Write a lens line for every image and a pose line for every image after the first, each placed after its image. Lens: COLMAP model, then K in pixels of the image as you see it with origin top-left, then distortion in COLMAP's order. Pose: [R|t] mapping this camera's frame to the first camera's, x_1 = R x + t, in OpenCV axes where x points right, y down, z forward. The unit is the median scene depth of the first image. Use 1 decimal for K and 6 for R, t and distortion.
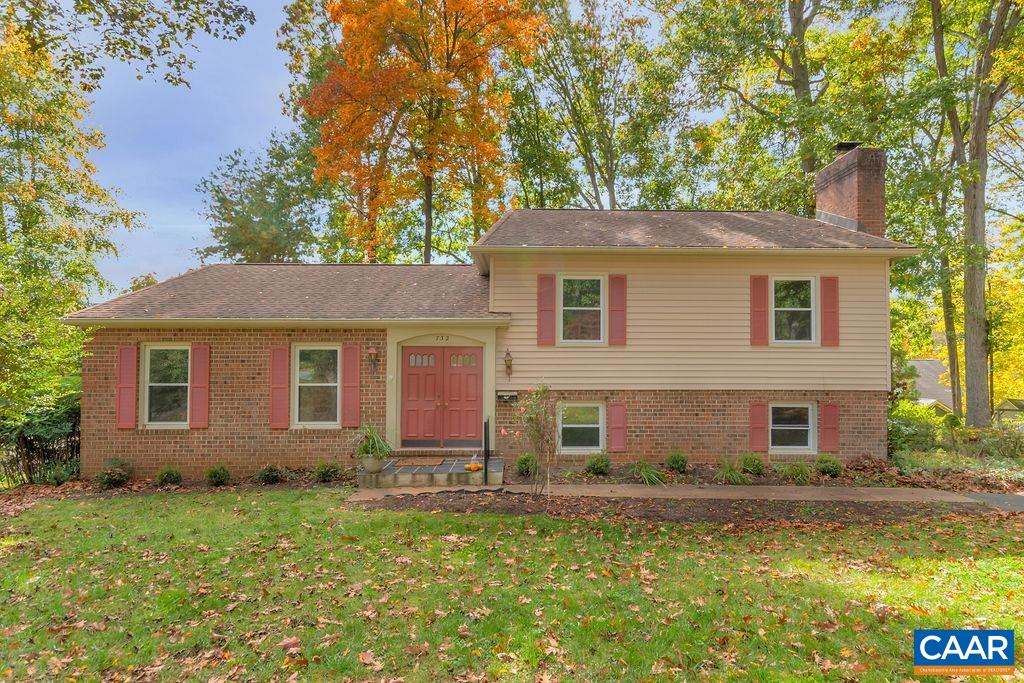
lens RADIAL K [[511.3, 0, 518.2], [0, 511.3, 333.7], [0, 0, 1]] dist [-0.000660, 0.000913]
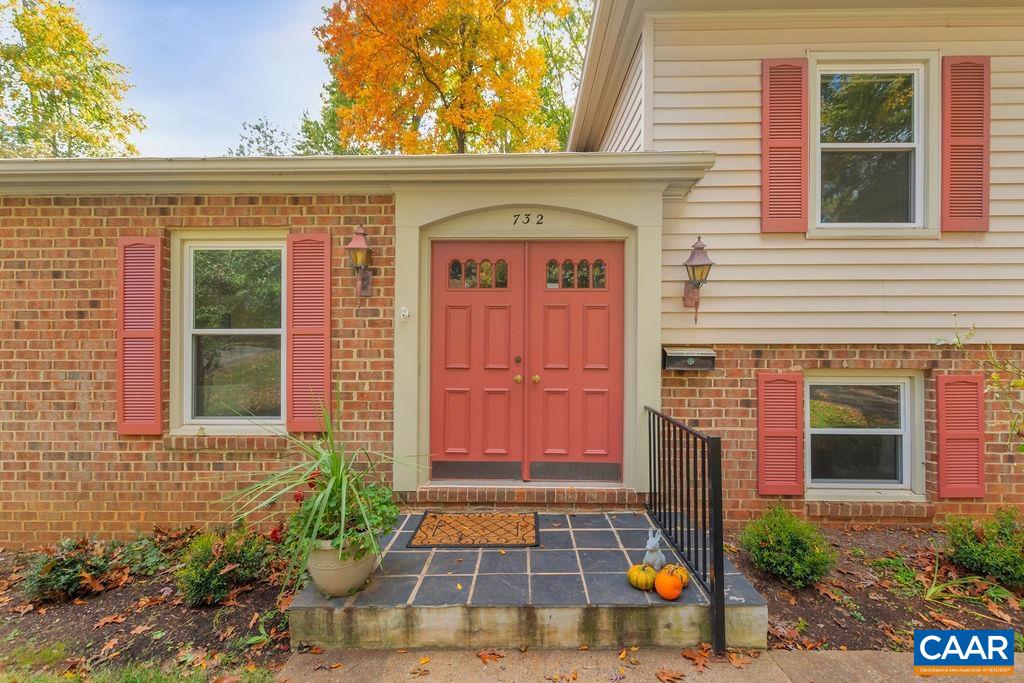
lens RADIAL K [[426.5, 0, 517.2], [0, 426.5, 329.1], [0, 0, 1]] dist [0.000118, -0.000106]
pose [[0.999488, 0.000021, -0.032001, -0.146743], [0.000509, 0.999863, 0.016547, 0.092266], [0.031997, -0.016555, 0.999351, 0.654875]]
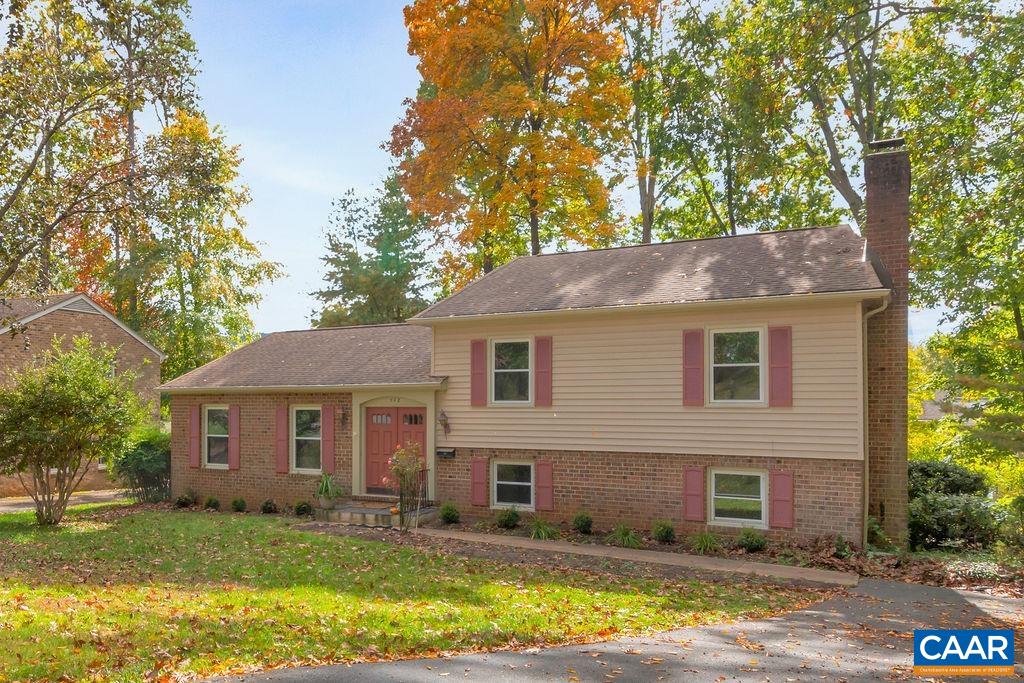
lens RADIAL K [[513.1, 0, 485.4], [0, 513.1, 404.2], [0, 0, 1]] dist [-0.005996, -0.000251]
pose [[0.931068, -0.003174, -0.364832, 0.459768], [0.009583, 0.999830, 0.015758, 0.001845], [0.364720, -0.018168, 0.930940, 0.006451]]
